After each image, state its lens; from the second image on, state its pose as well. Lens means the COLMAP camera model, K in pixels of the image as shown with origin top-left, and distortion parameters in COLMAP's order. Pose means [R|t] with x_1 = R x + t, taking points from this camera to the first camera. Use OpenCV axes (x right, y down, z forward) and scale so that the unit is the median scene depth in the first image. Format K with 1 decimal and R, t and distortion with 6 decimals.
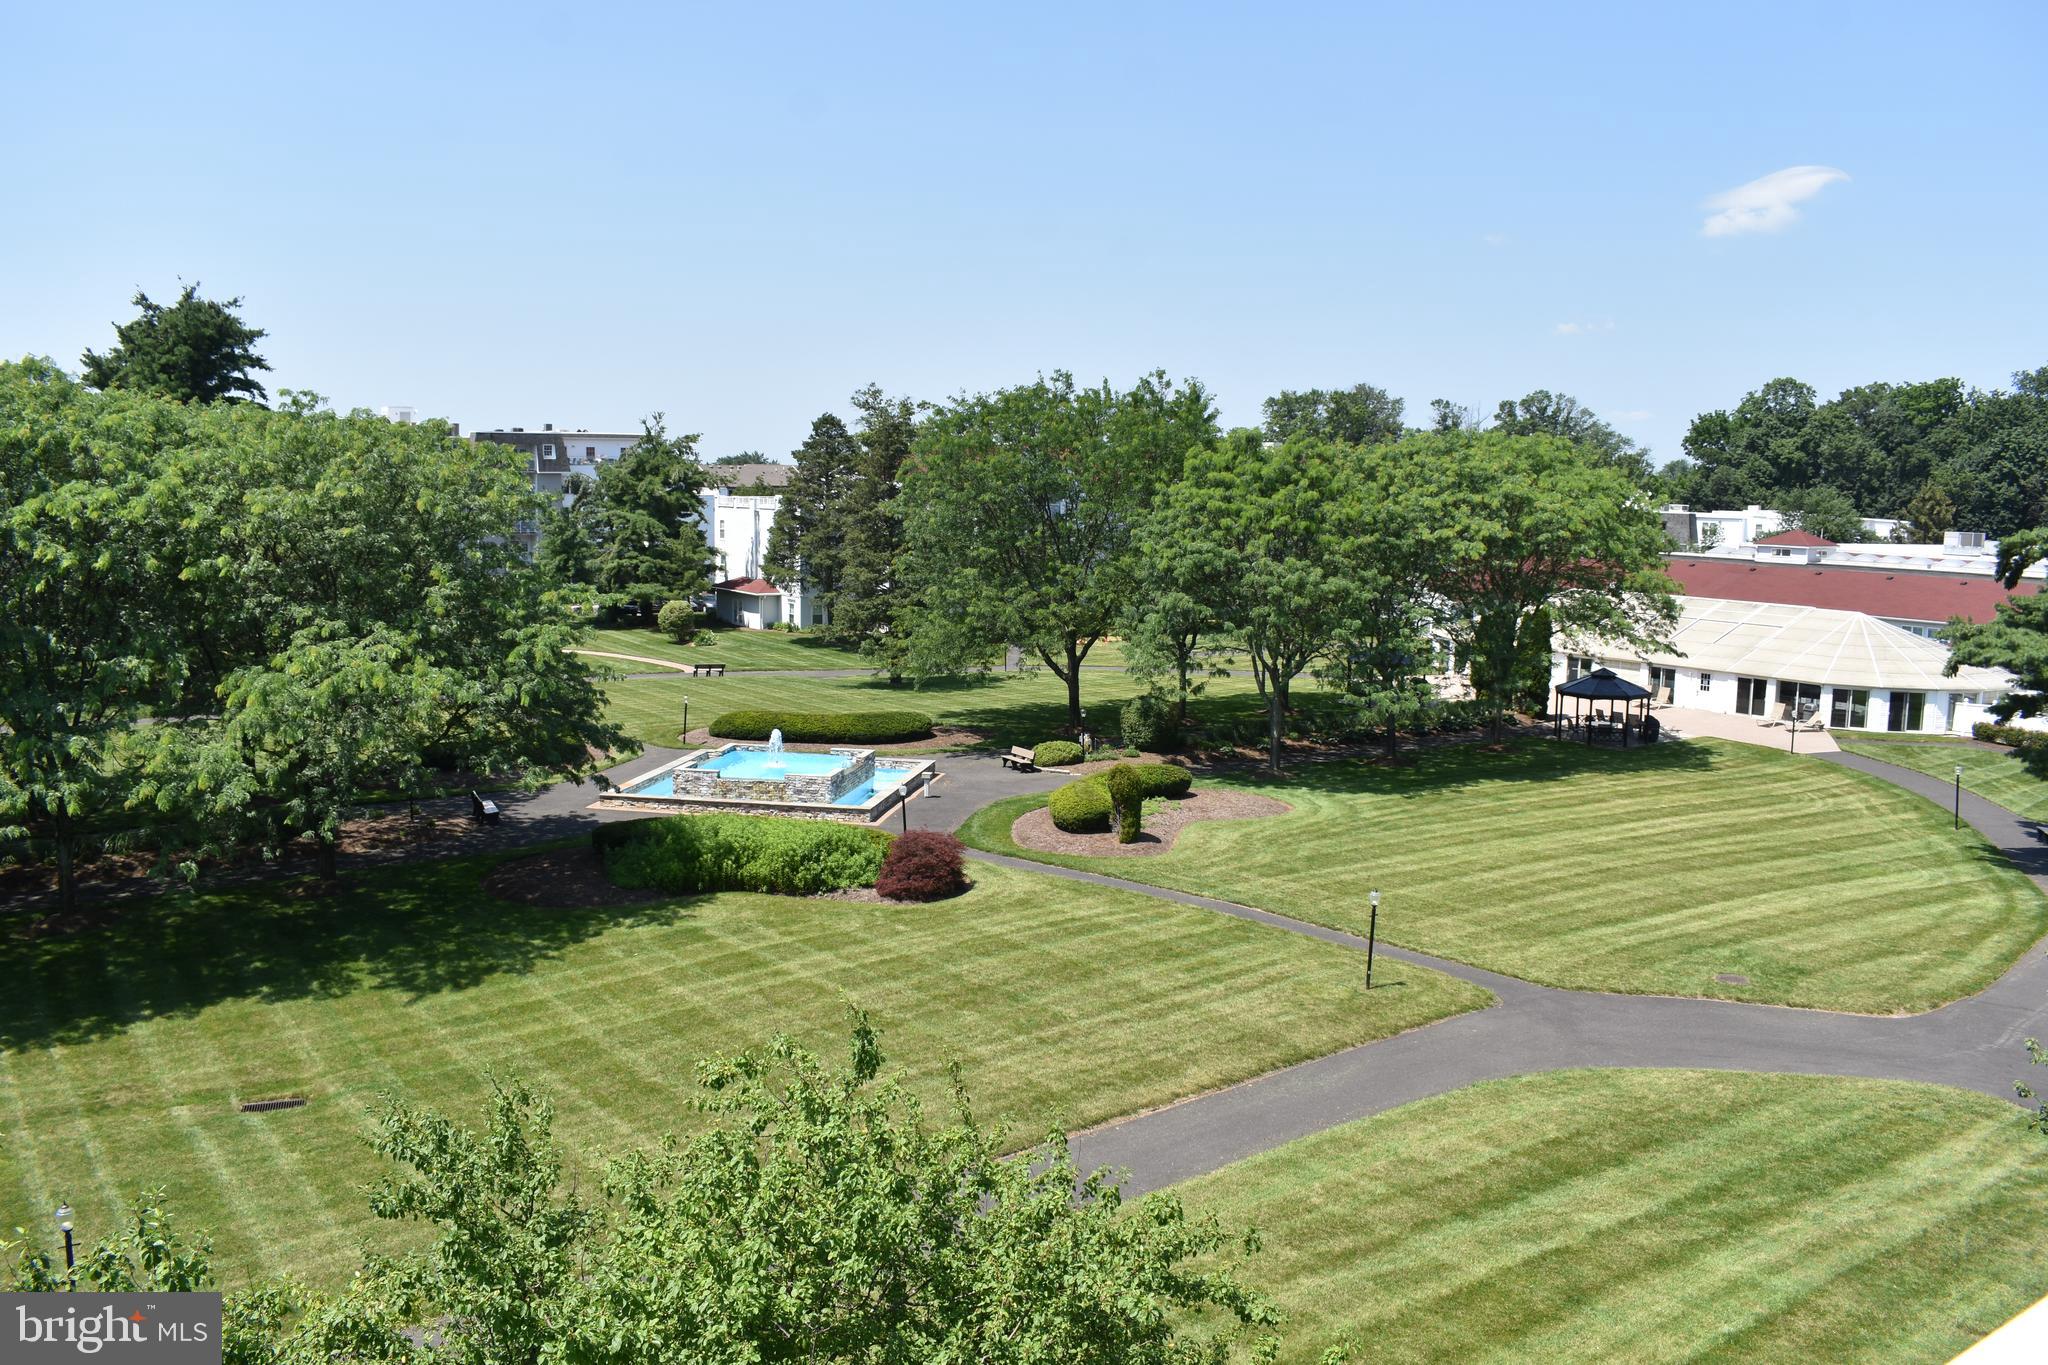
lens RADIAL K [[1619.9, 0, 1024.0], [0, 1619.9, 682.5], [0, 0, 1]] dist [-0.090413, 0.011725]
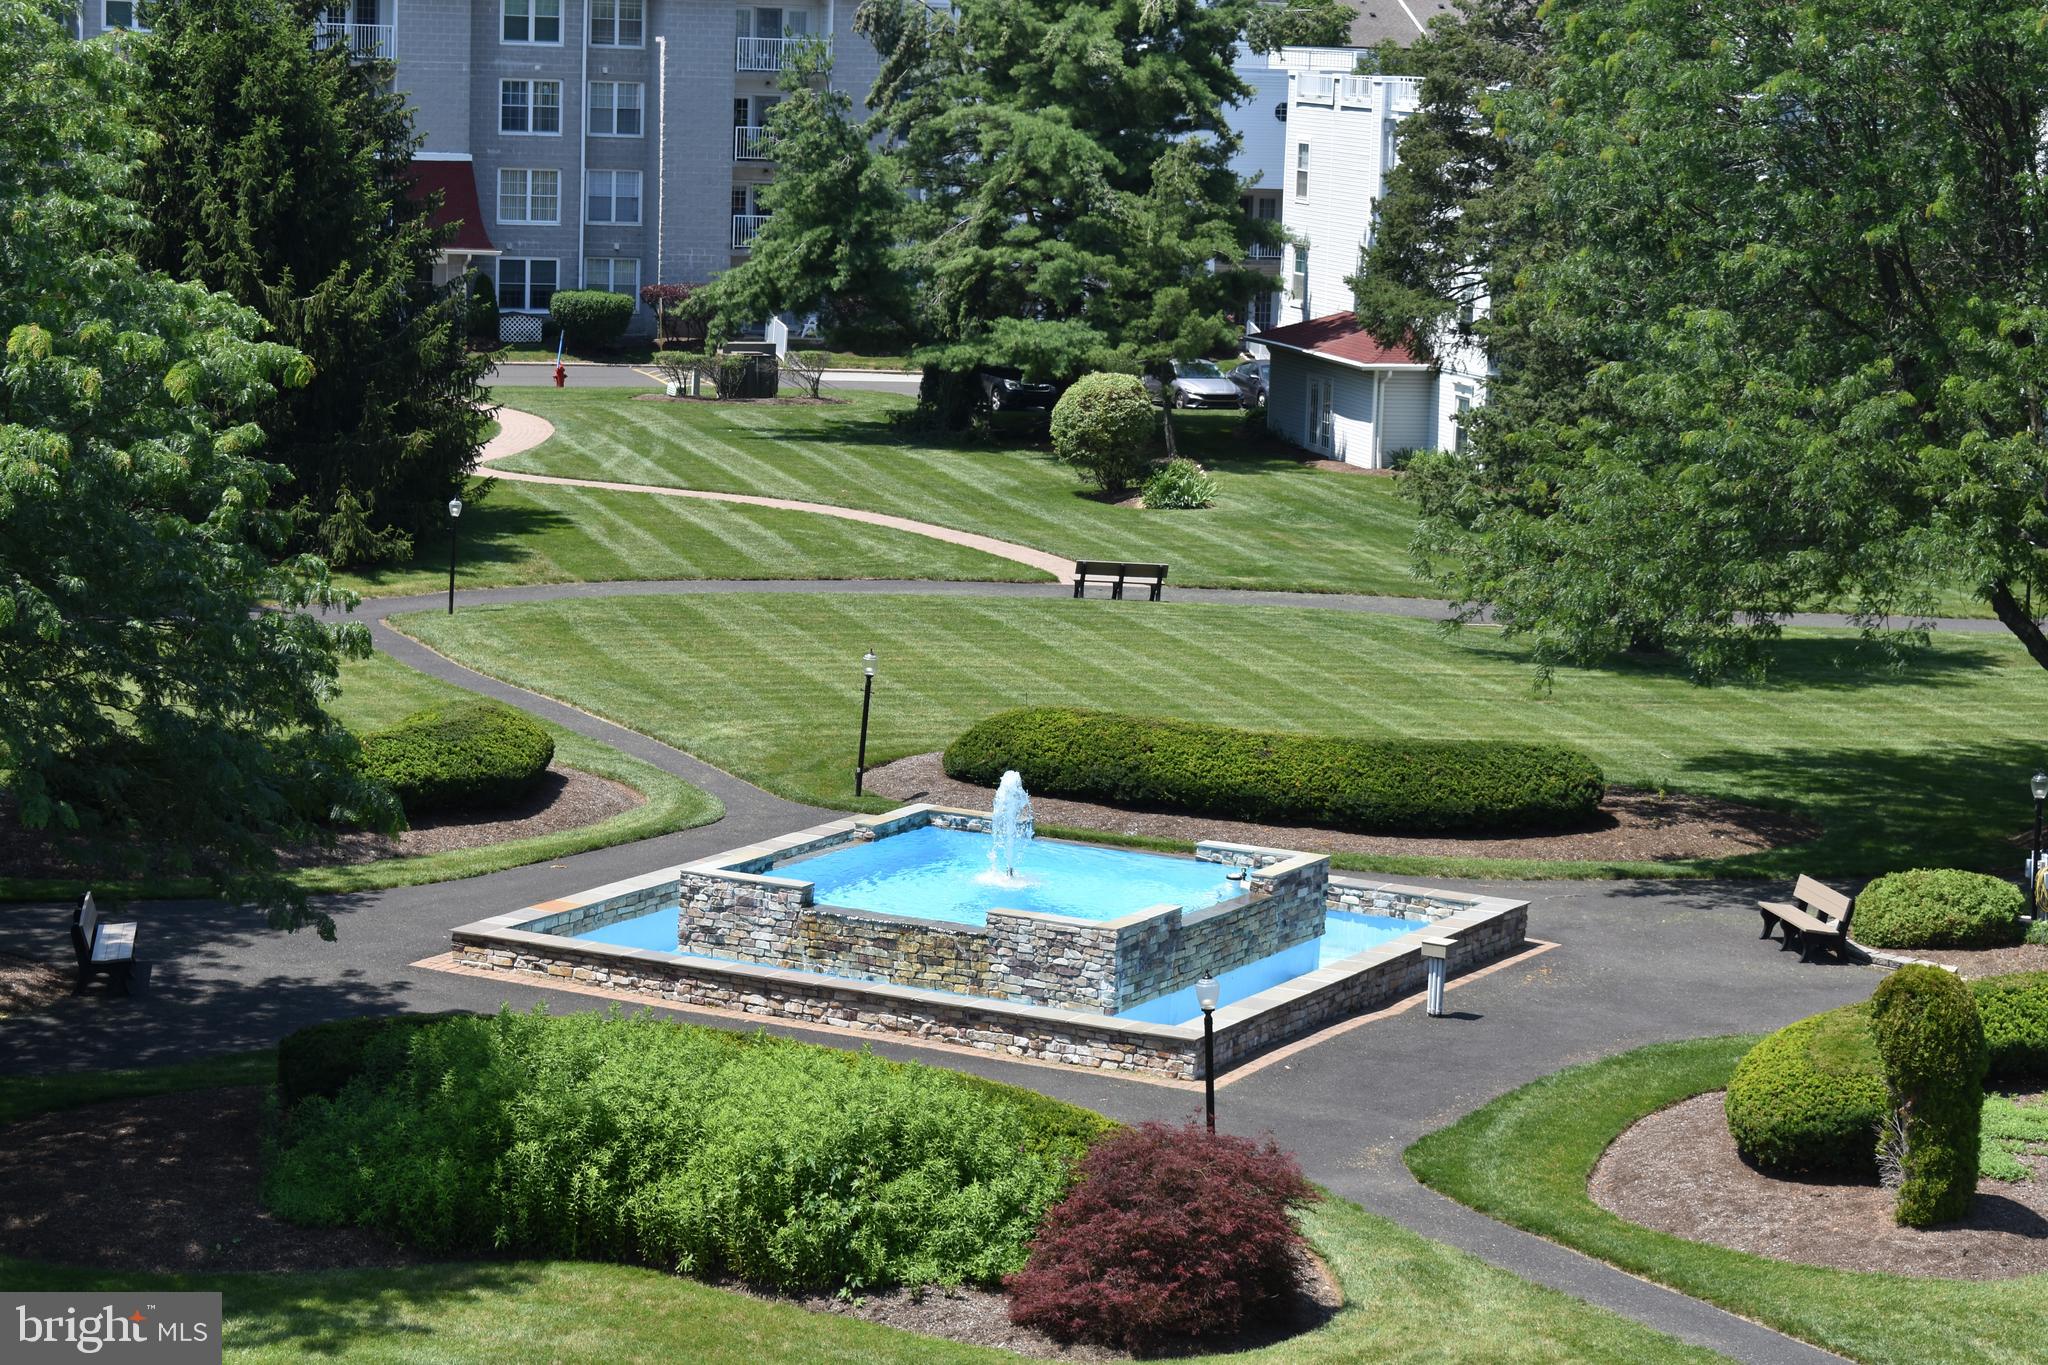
lens RADIAL K [[4663.4, 0, 1024.0], [0, 4663.4, 682.5], [0, 0, 1]] dist [0.009998, 0.333090]
pose [[0.952374, 0.063160, -0.298319, 0.117984], [-0.059597, 0.998001, 0.021032, -0.008415], [0.299051, -0.002251, 0.954235, 0.083623]]
